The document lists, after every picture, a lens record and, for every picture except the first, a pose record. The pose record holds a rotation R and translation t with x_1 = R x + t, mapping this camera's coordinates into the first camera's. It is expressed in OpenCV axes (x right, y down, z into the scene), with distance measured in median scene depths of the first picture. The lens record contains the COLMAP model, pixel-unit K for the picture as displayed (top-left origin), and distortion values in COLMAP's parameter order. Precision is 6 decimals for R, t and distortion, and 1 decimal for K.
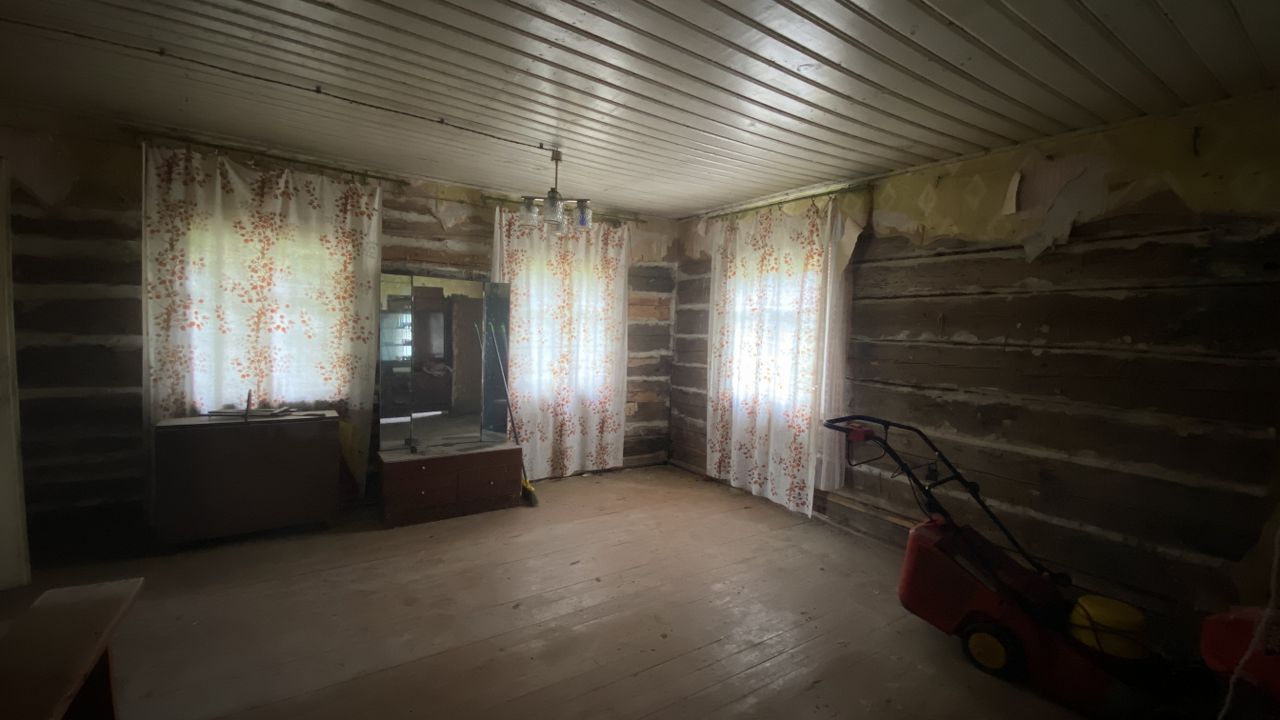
lens RADIAL K [[510.8, 0, 635.7], [0, 510.8, 362.7], [0, 0, 1]] dist [-0.001372, -0.002131]
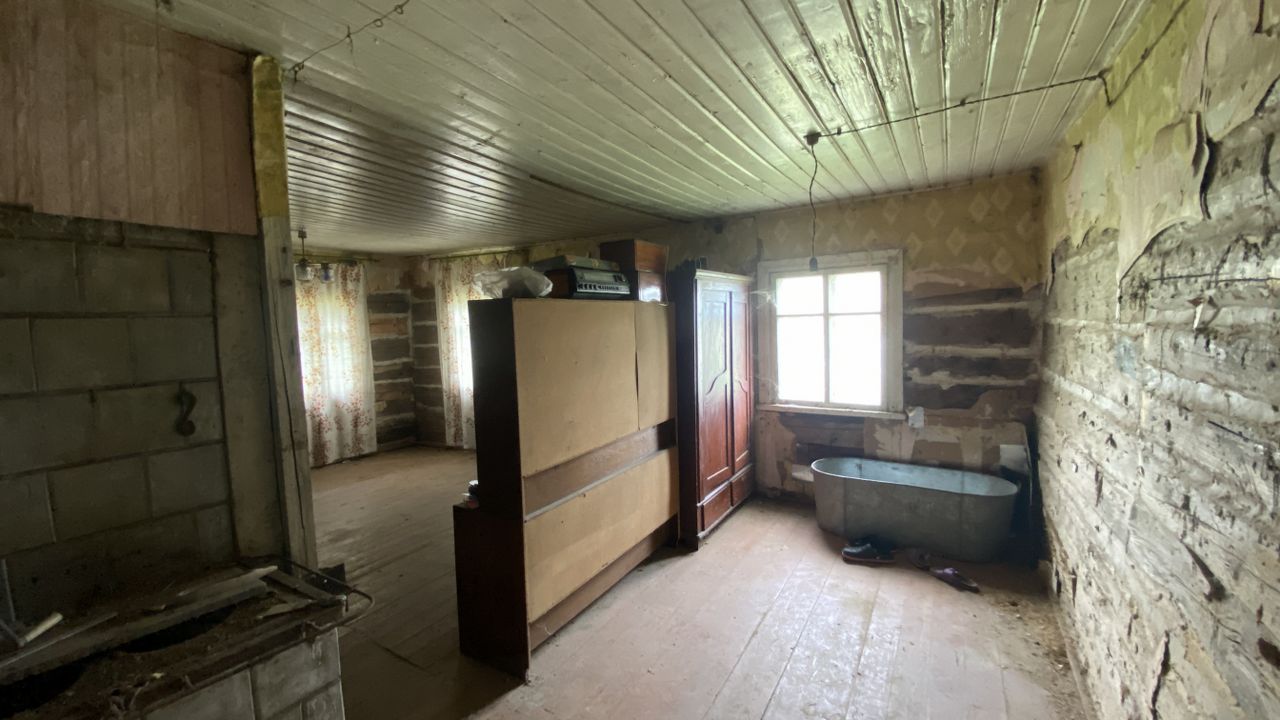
lens RADIAL K [[510.8, 0, 650.5], [0, 510.8, 359.0], [0, 0, 1]] dist [-0.001372, -0.002131]
pose [[0.887296, -0.088679, 0.452594, 0.026209], [0.089038, 0.995816, 0.020559, 0.008378], [-0.452523, 0.022056, 0.891480, -0.510630]]
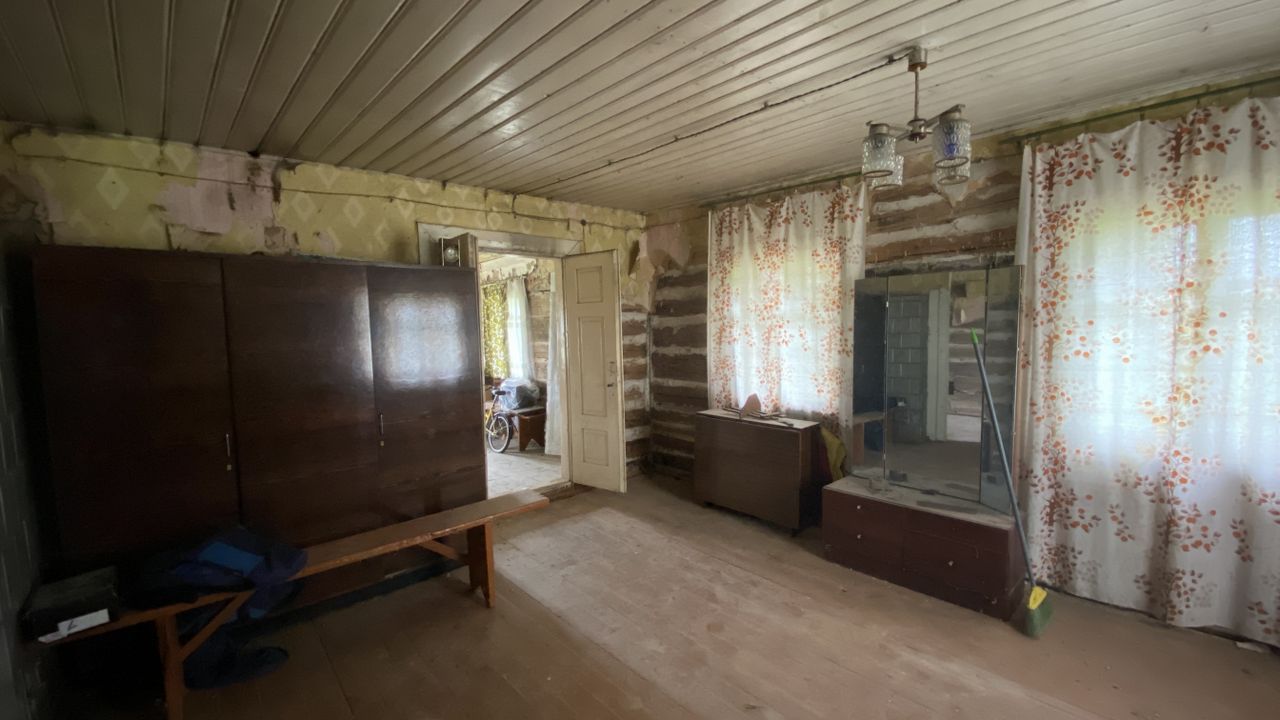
lens RADIAL K [[510.8, 0, 638.0], [0, 510.8, 361.6], [0, 0, 1]] dist [-0.001372, -0.002131]
pose [[0.152630, 0.031049, -0.987796, 0.279684], [-0.039949, 0.998883, 0.025225, -0.031227], [0.987476, 0.035612, 0.153700, 0.405668]]
